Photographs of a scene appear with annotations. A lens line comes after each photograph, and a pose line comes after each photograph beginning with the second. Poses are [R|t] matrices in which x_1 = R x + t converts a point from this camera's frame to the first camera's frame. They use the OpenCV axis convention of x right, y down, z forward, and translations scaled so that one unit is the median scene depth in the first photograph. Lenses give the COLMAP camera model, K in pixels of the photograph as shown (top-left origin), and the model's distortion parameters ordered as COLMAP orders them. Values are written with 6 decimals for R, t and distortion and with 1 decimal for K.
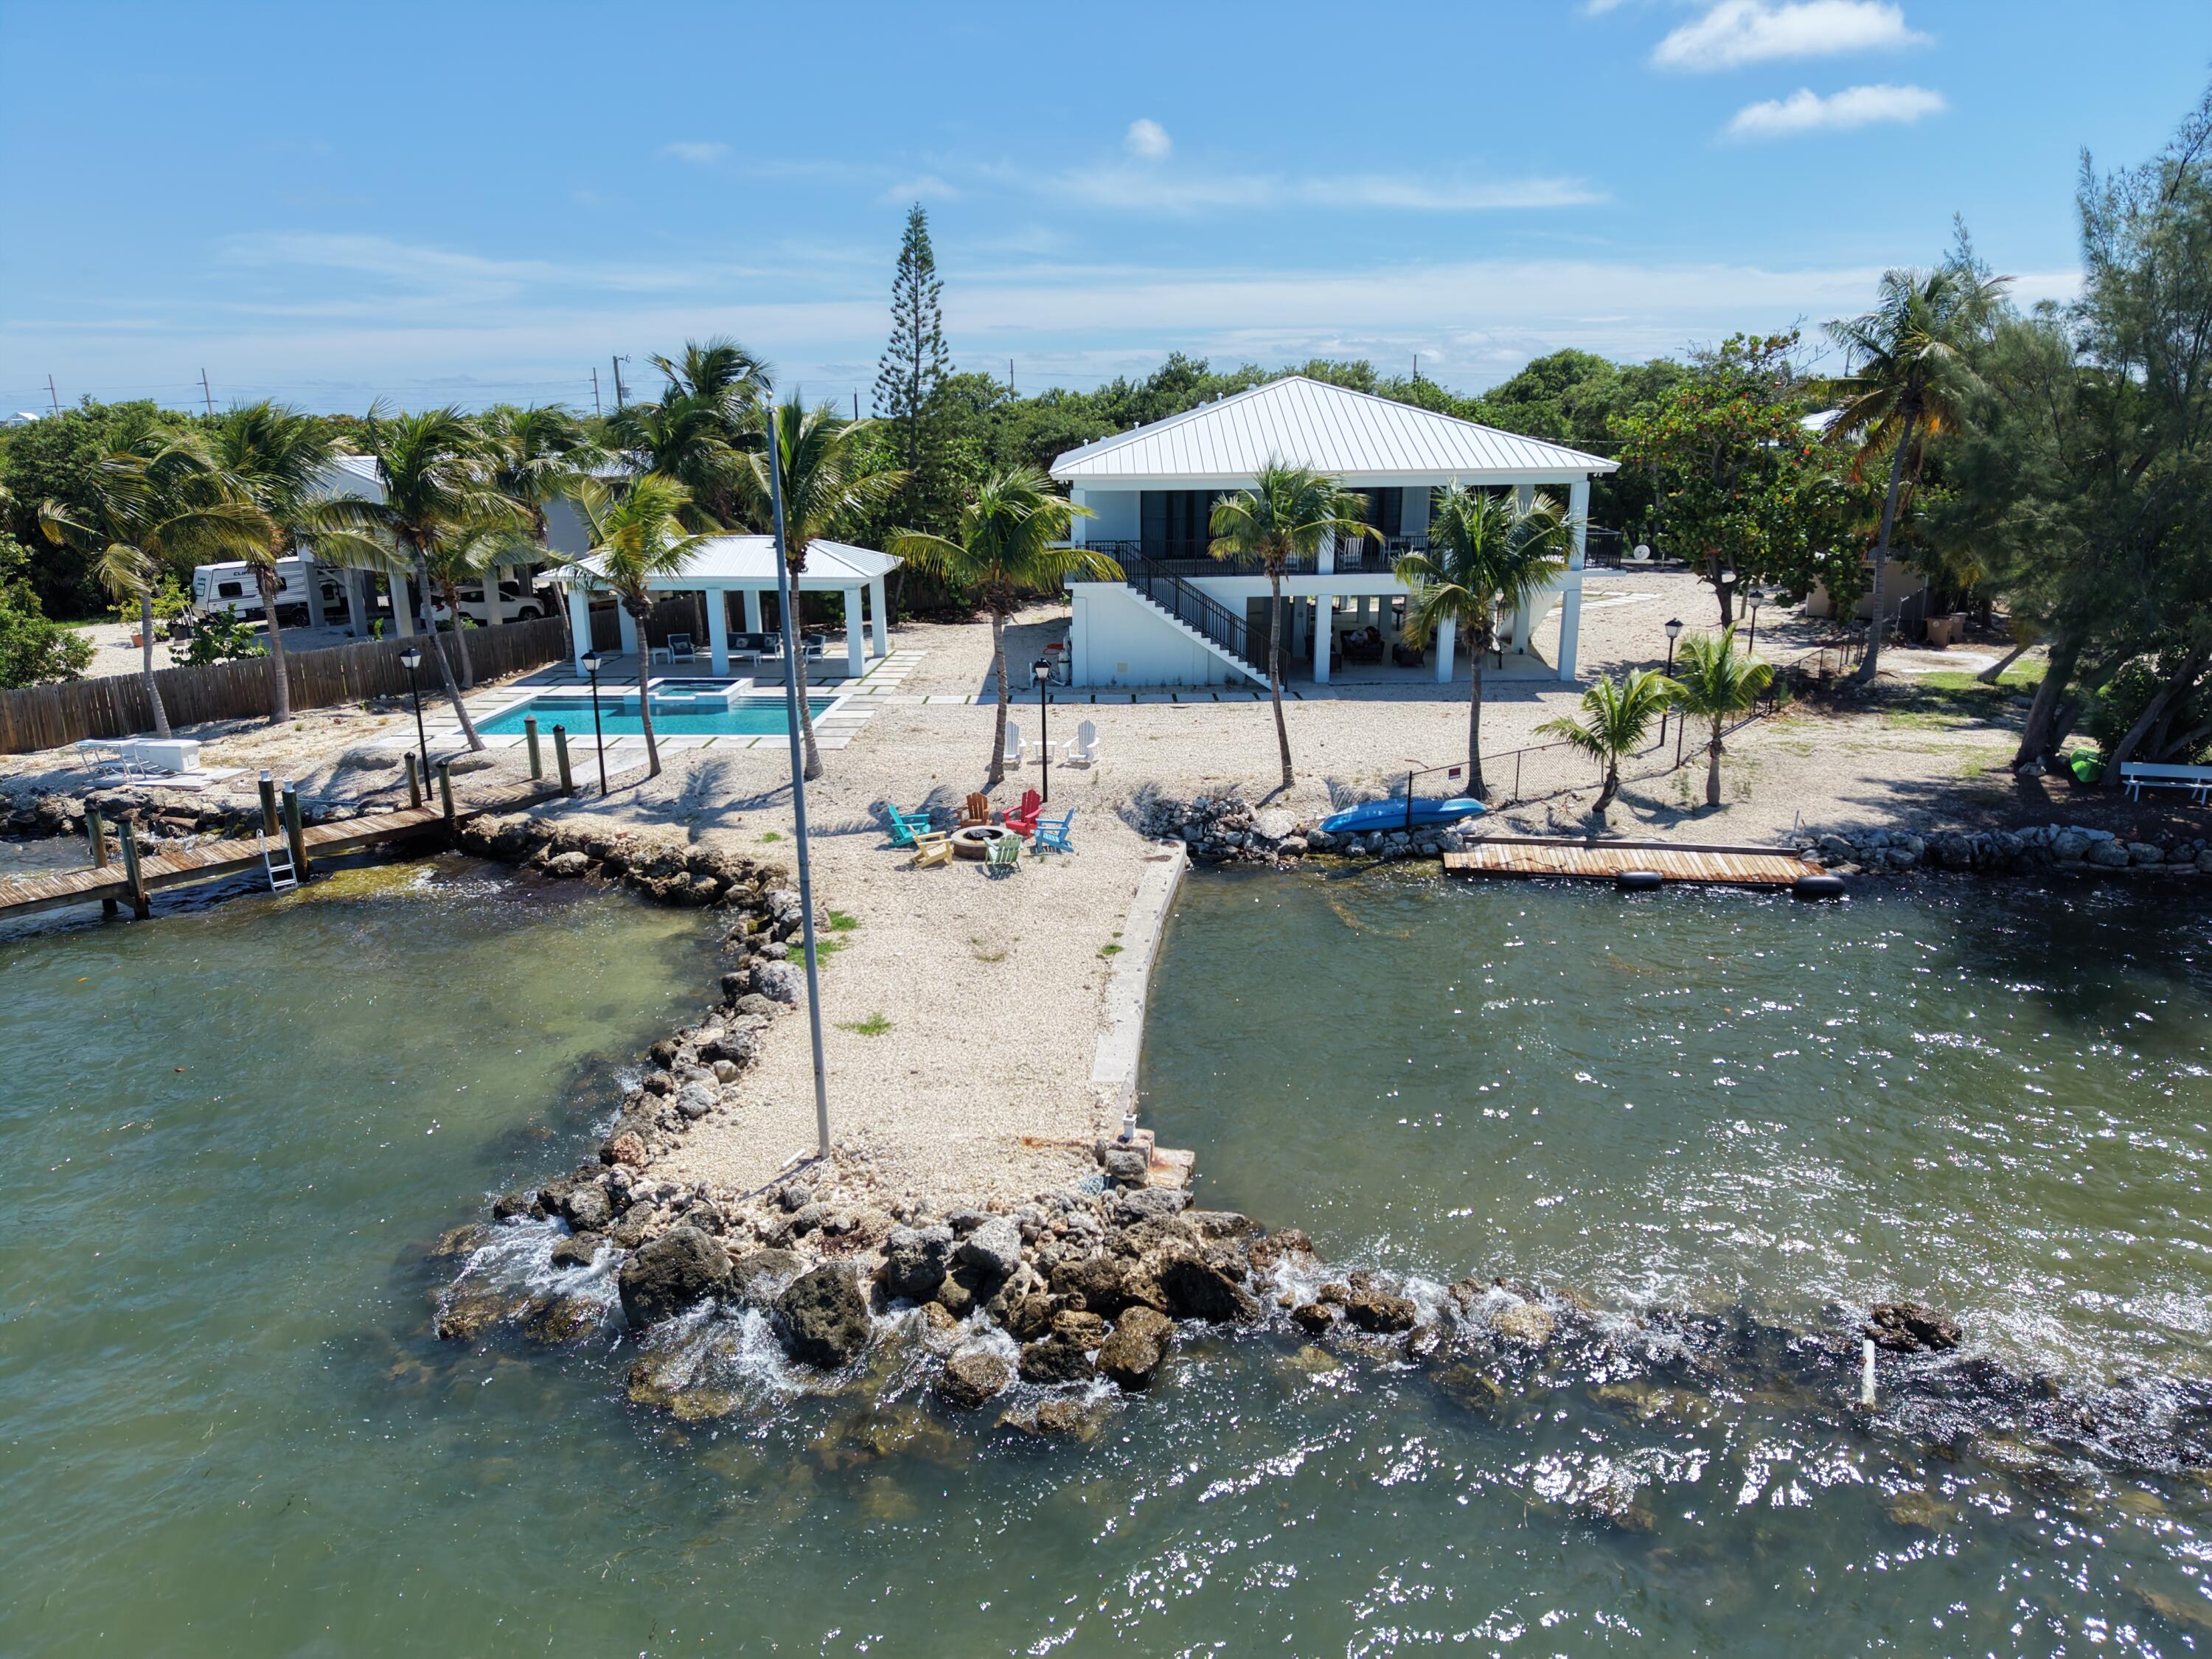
lens RADIAL K [[1470.5, 0, 1105.6], [0, 1470.5, 831.6], [0, 0, 1]] dist [0.042553, -0.044508]
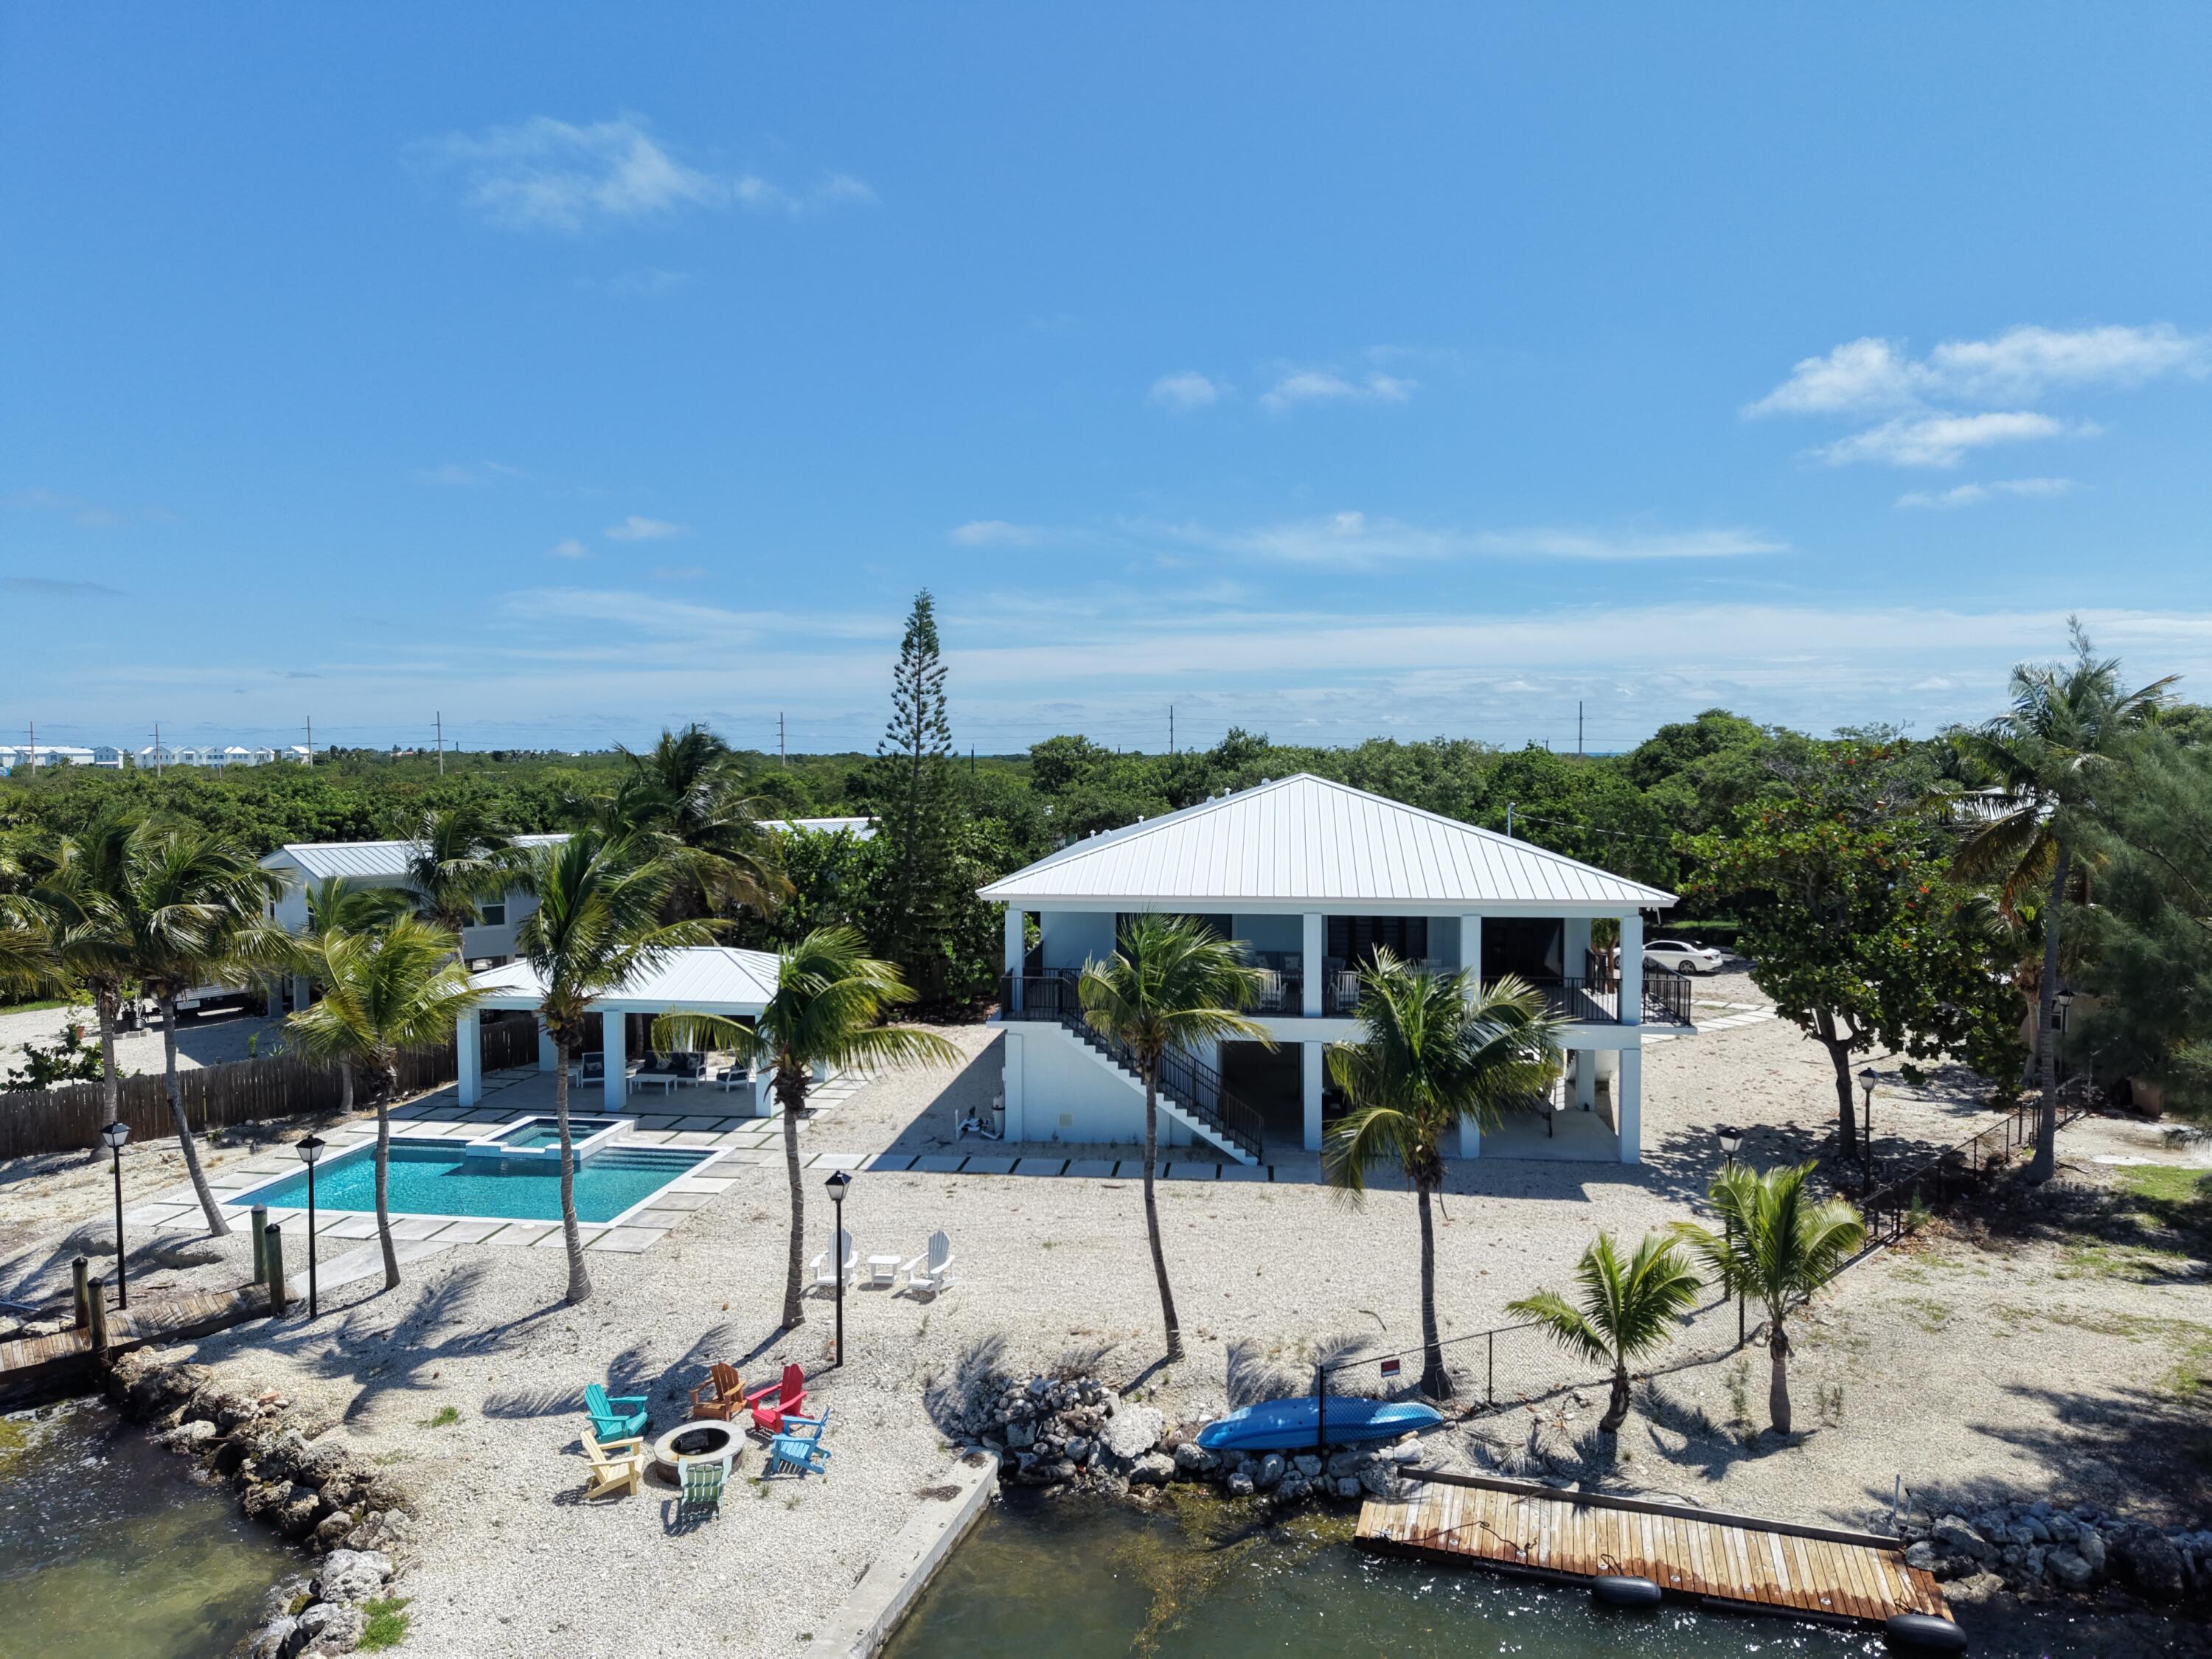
lens RADIAL K [[1470.5, 0, 1105.6], [0, 1470.5, 831.6], [0, 0, 1]] dist [0.042553, -0.044508]
pose [[0.991876, 0.013066, -0.126537, 0.178838], [-0.040058, 0.976187, -0.213200, -0.127025], [0.120738, 0.216537, 0.968780, 0.229037]]
